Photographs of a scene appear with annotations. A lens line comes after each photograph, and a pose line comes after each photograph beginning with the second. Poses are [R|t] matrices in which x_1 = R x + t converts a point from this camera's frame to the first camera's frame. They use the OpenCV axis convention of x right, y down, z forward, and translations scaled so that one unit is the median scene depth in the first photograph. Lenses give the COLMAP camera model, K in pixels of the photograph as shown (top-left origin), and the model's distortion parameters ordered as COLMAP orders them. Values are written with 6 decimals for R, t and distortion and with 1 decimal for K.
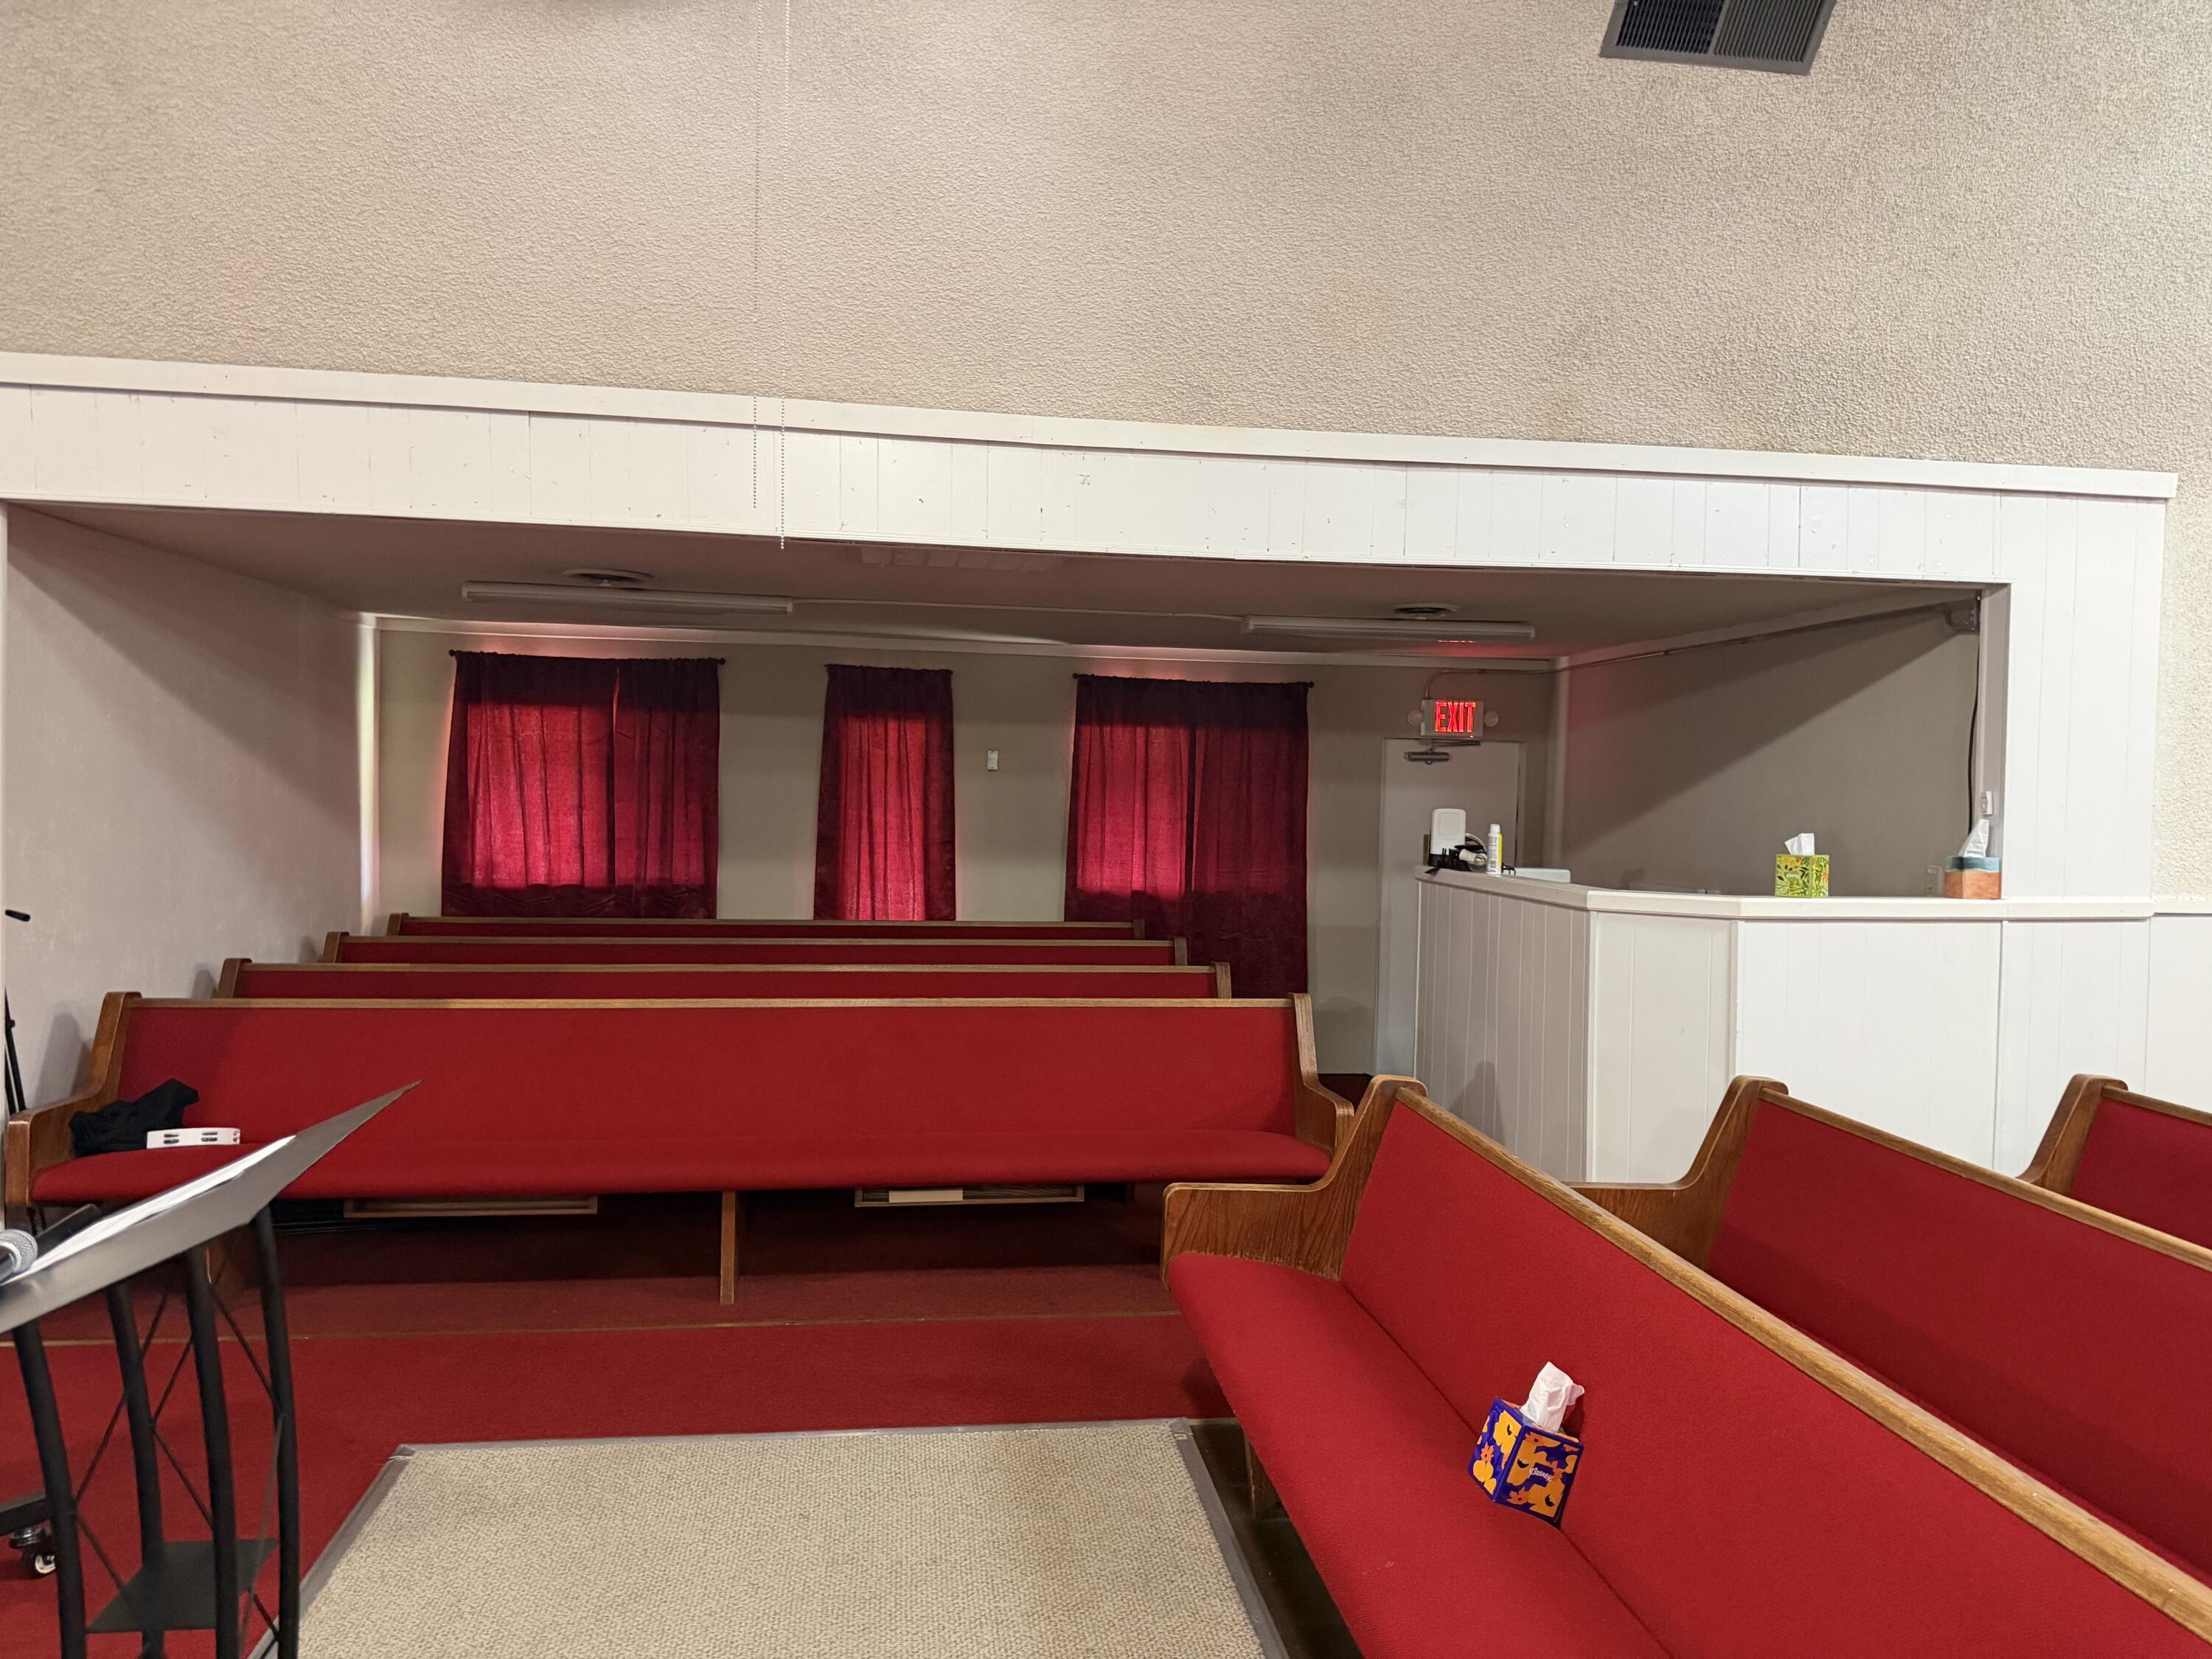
lens RADIAL K [[1560.8, 0, 1113.9], [0, 1560.8, 841.2], [0, 0, 1]] dist [0.046508, -0.046460]
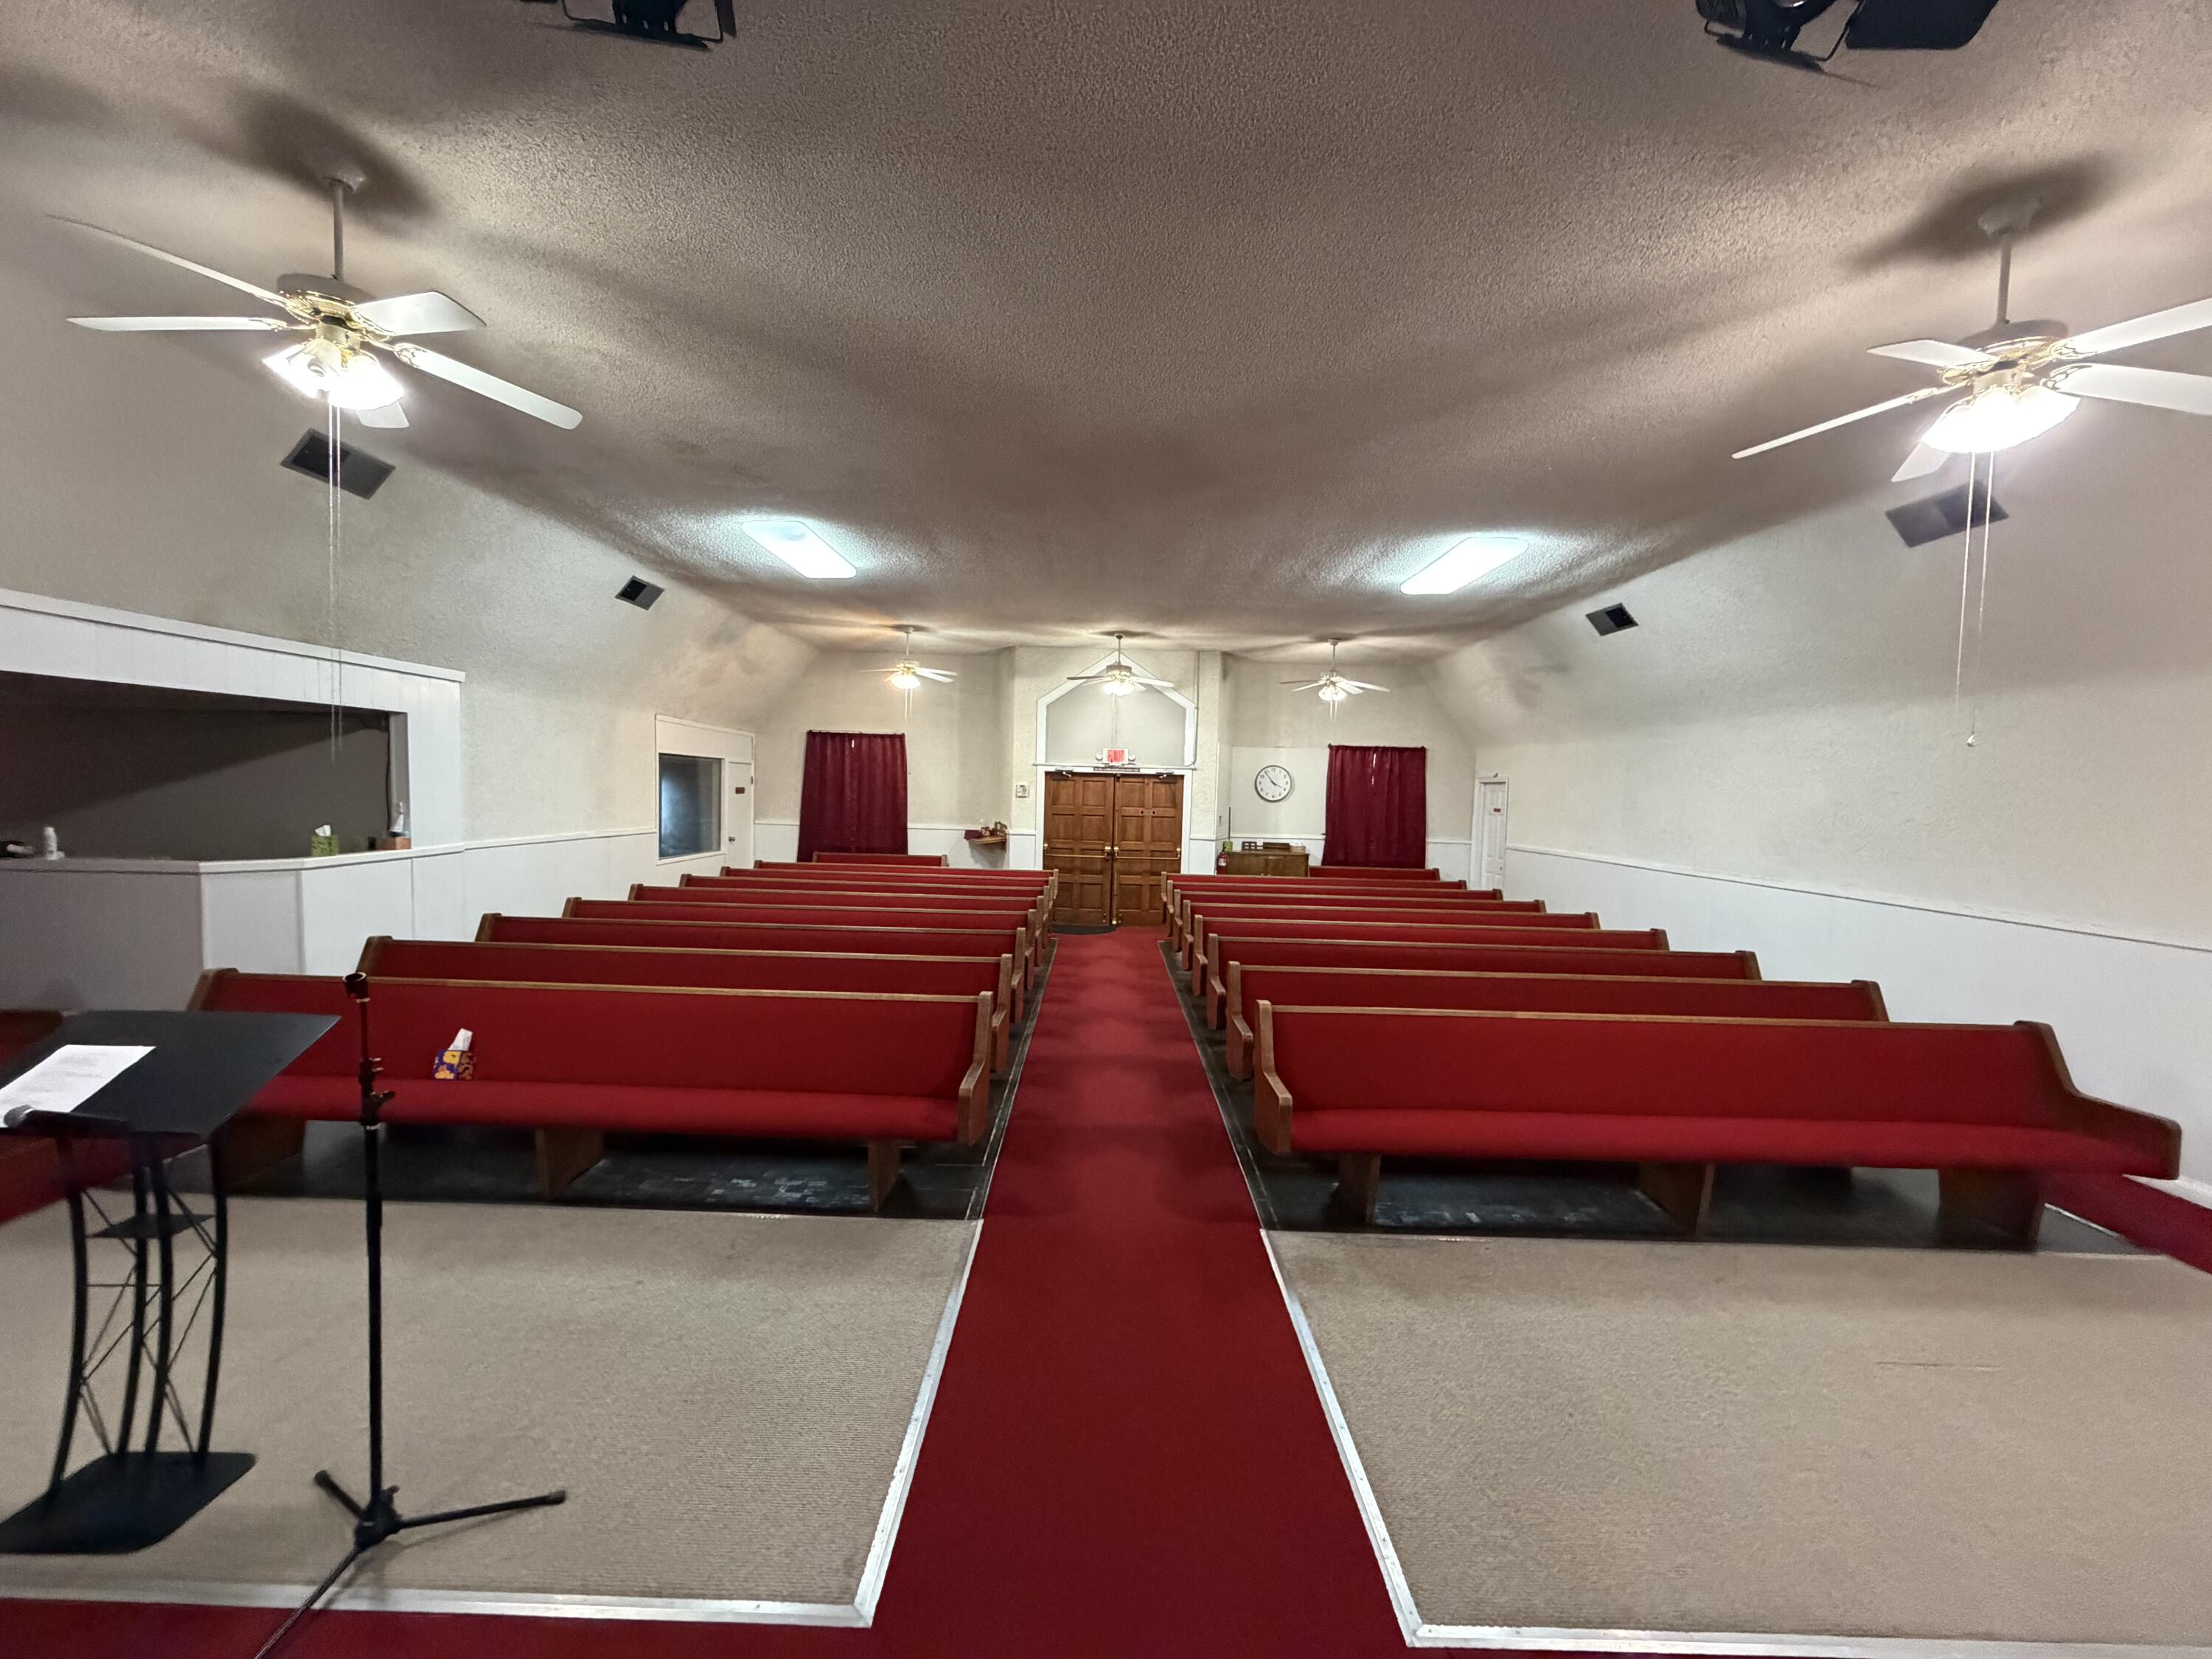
lens RADIAL K [[880.1, 0, 1106.3], [0, 880.1, 829.8], [0, 0, 1]] dist [0.000341, 0.000149]
pose [[0.136163, -0.063115, 0.988674, -0.578870], [0.014539, 0.997988, 0.061707, -0.056352], [-0.990580, 0.005972, 0.136807, -0.193142]]
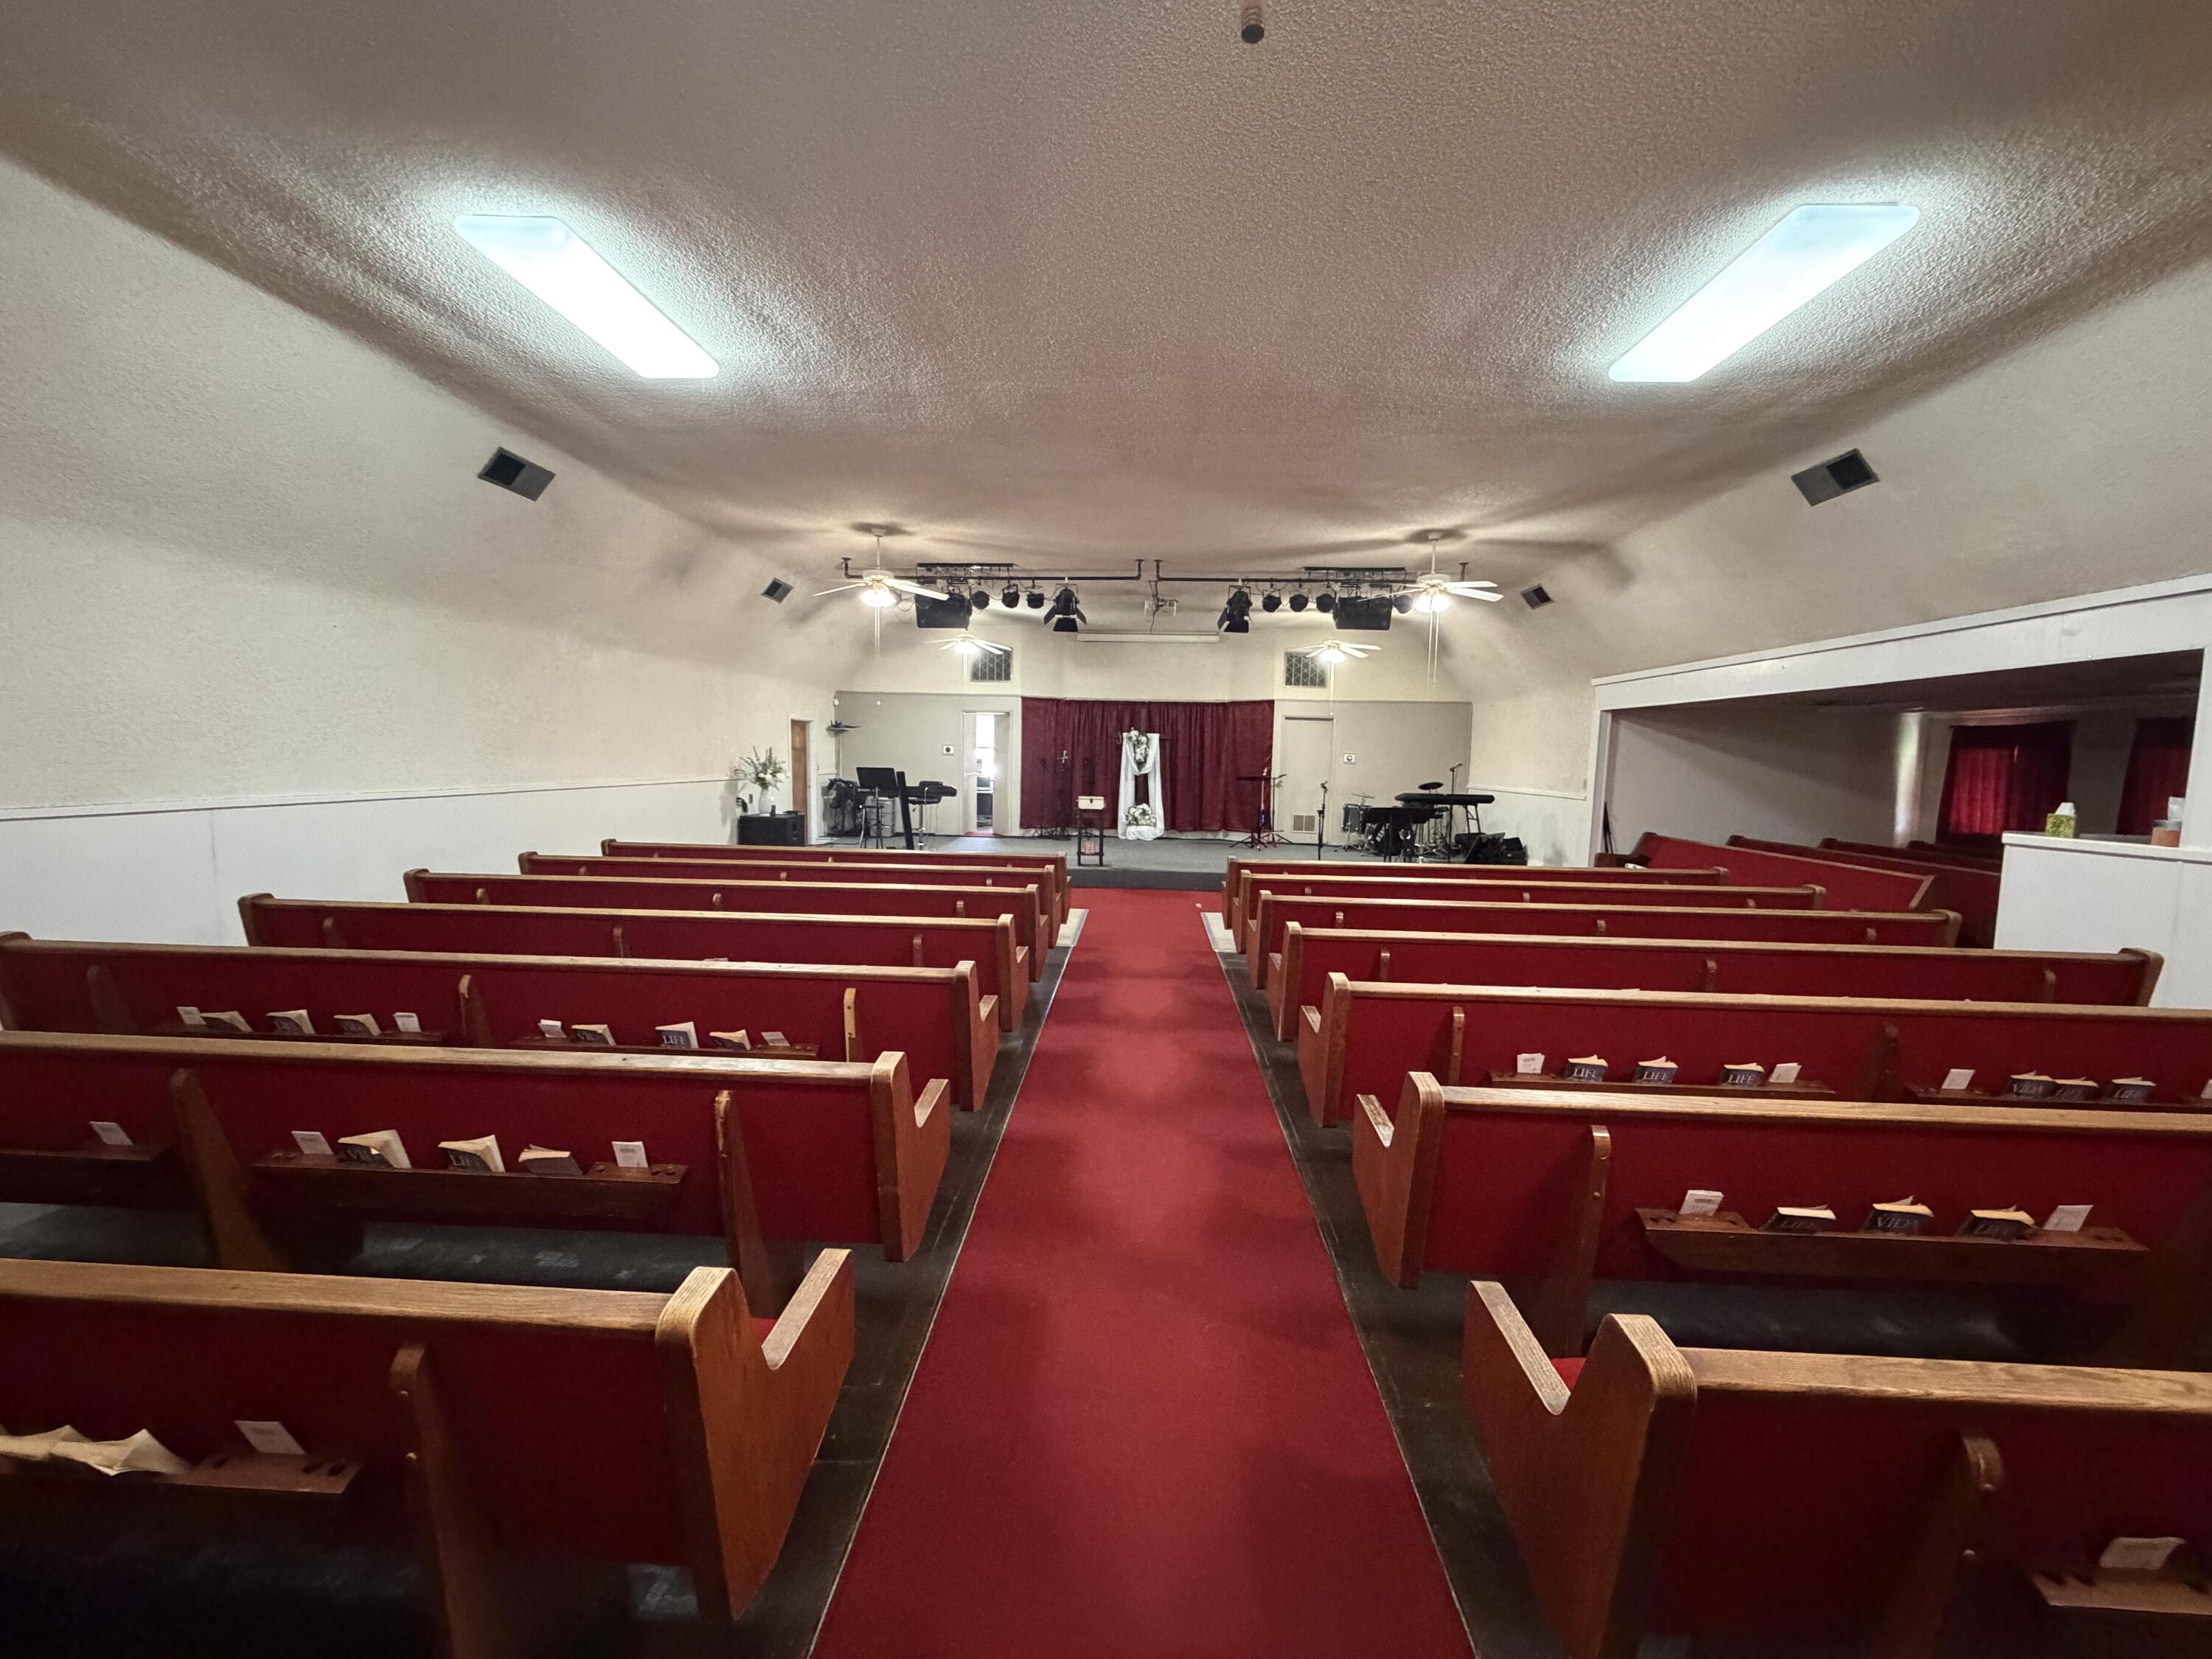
lens RADIAL K [[880.1, 0, 1108.4], [0, 880.1, 834.7], [0, 0, 1]] dist [0.000341, 0.000149]
pose [[-0.180612, 0.062731, -0.981552, 1.638312], [-0.066779, 0.994879, 0.075871, 0.028911], [0.981285, 0.079250, -0.175498, 0.089699]]
